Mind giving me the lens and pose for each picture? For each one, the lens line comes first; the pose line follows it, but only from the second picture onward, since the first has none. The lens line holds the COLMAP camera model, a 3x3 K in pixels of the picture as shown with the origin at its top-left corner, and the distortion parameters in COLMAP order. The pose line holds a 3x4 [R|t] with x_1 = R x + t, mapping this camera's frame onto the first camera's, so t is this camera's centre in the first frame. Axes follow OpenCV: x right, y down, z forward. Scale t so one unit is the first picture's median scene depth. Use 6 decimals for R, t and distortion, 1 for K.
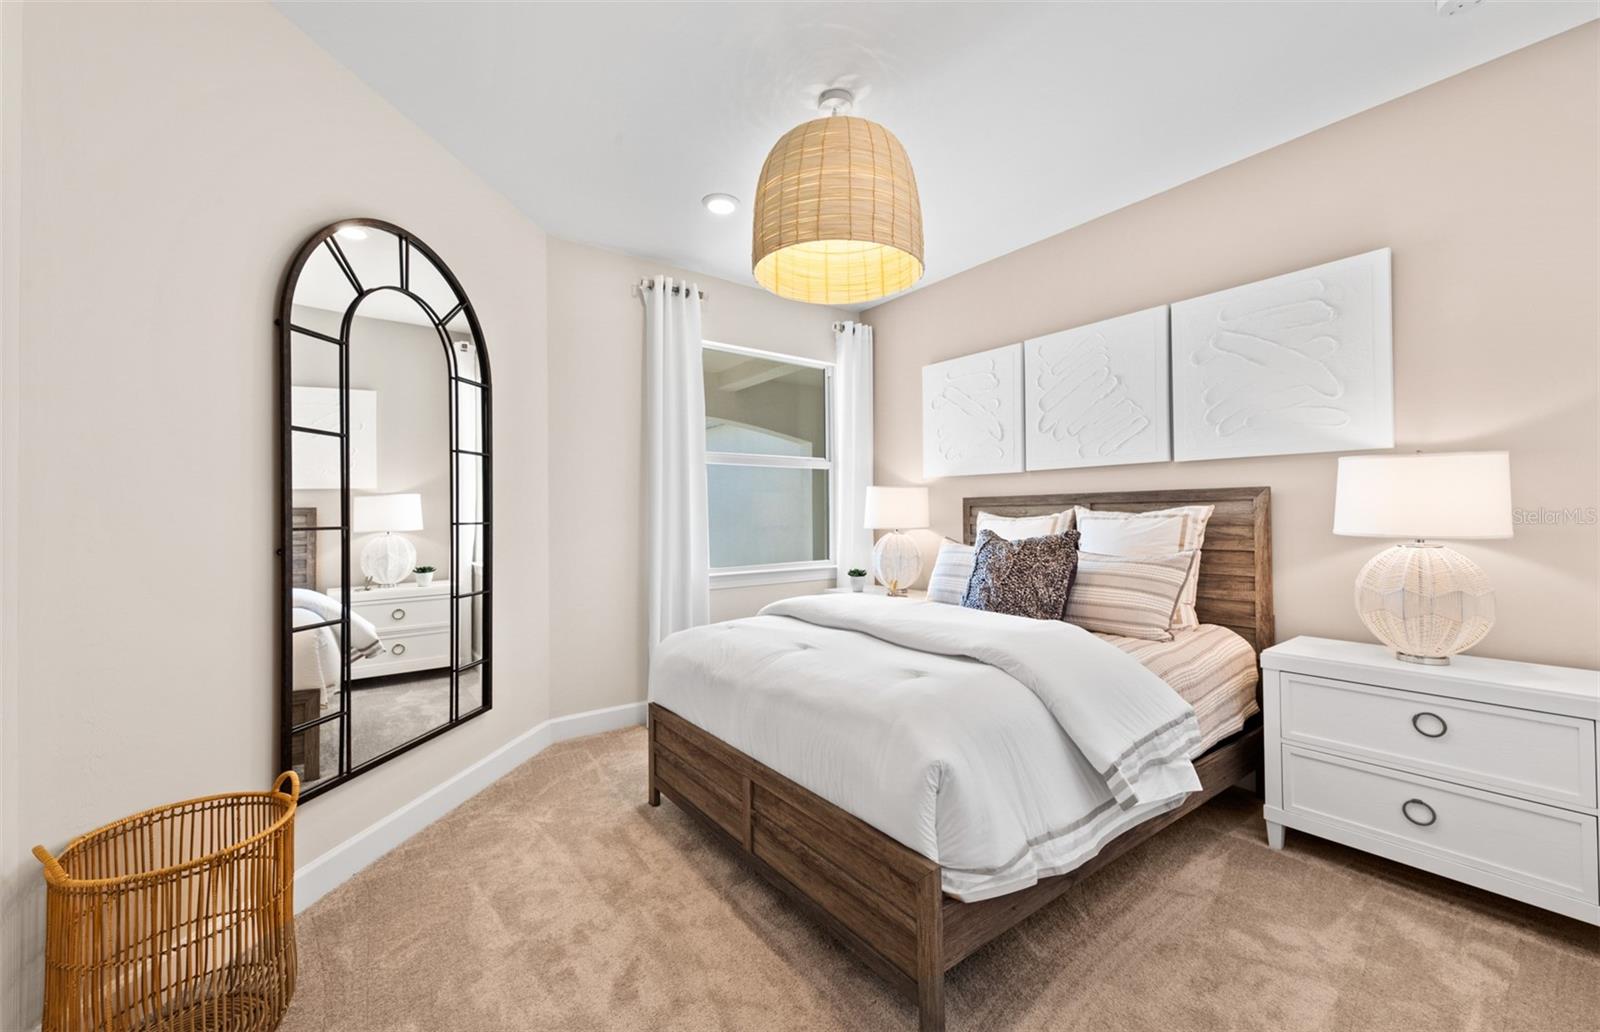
lens RADIAL K [[630.0, 0, 789.0], [0, 630.0, 500.5], [0, 0, 1]] dist [0.007293, -0.000267]
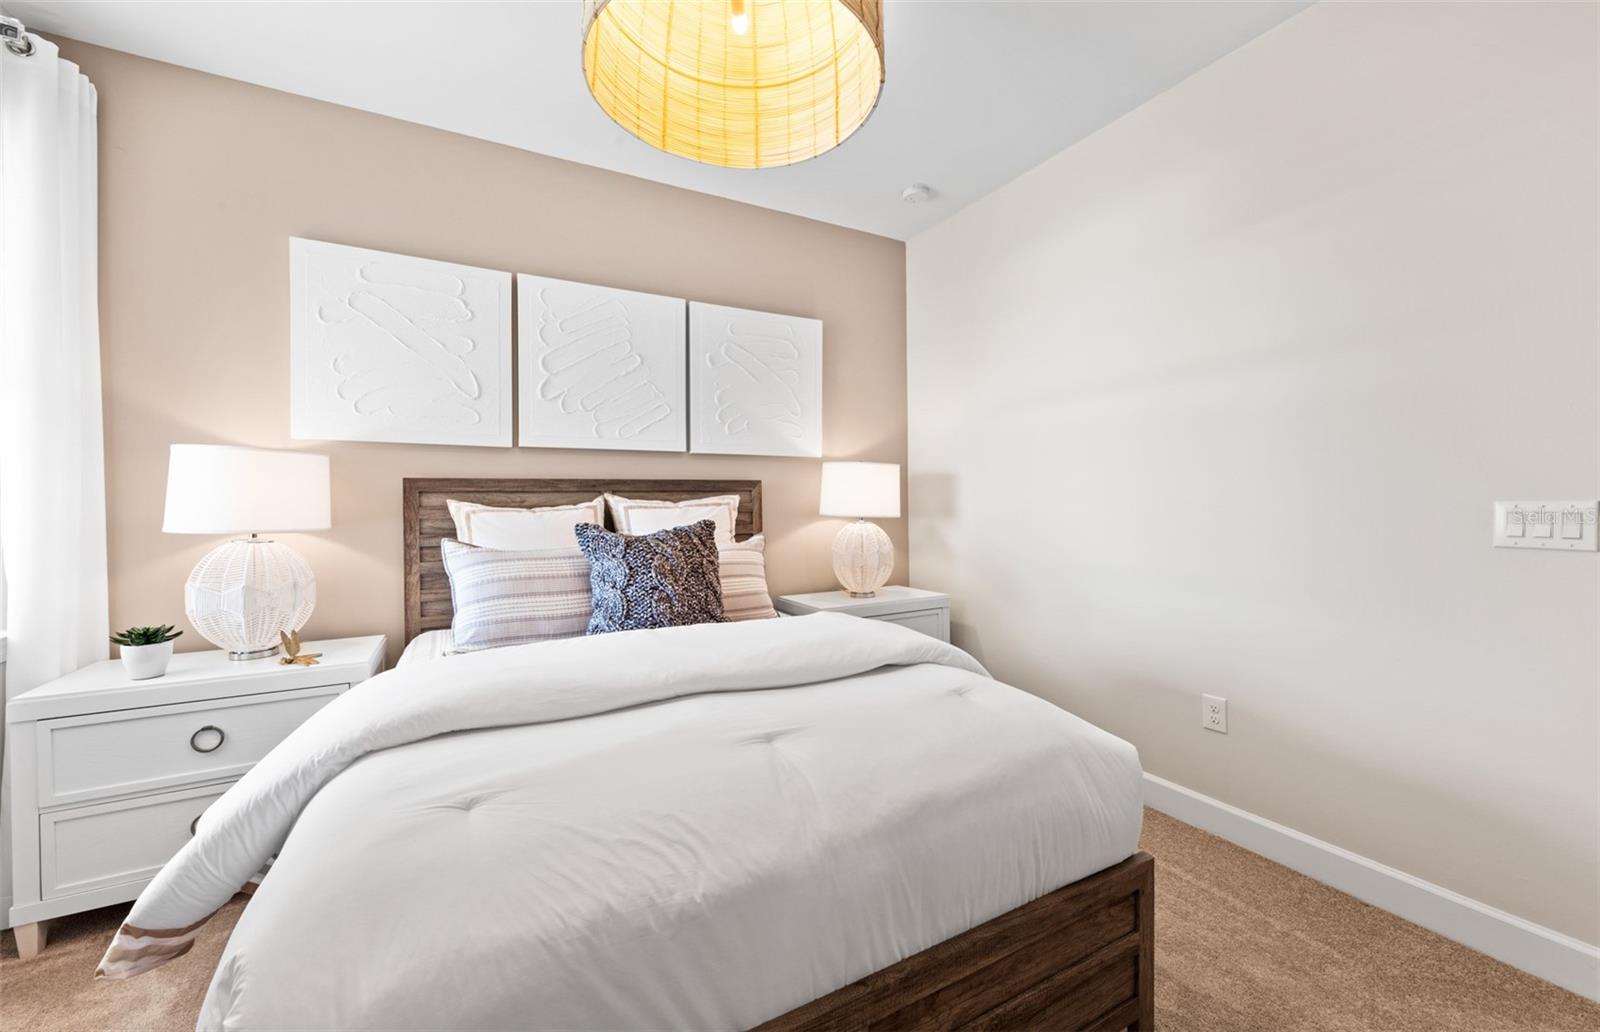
lens RADIAL K [[630.0, 0, 789.0], [0, 630.0, 500.5], [0, 0, 1]] dist [0.007293, -0.000267]
pose [[0.122641, 0.009396, 0.992407, -0.412771], [-0.016293, 0.999839, -0.007453, 0.022997], [-0.992317, -0.015255, 0.122774, 0.727668]]
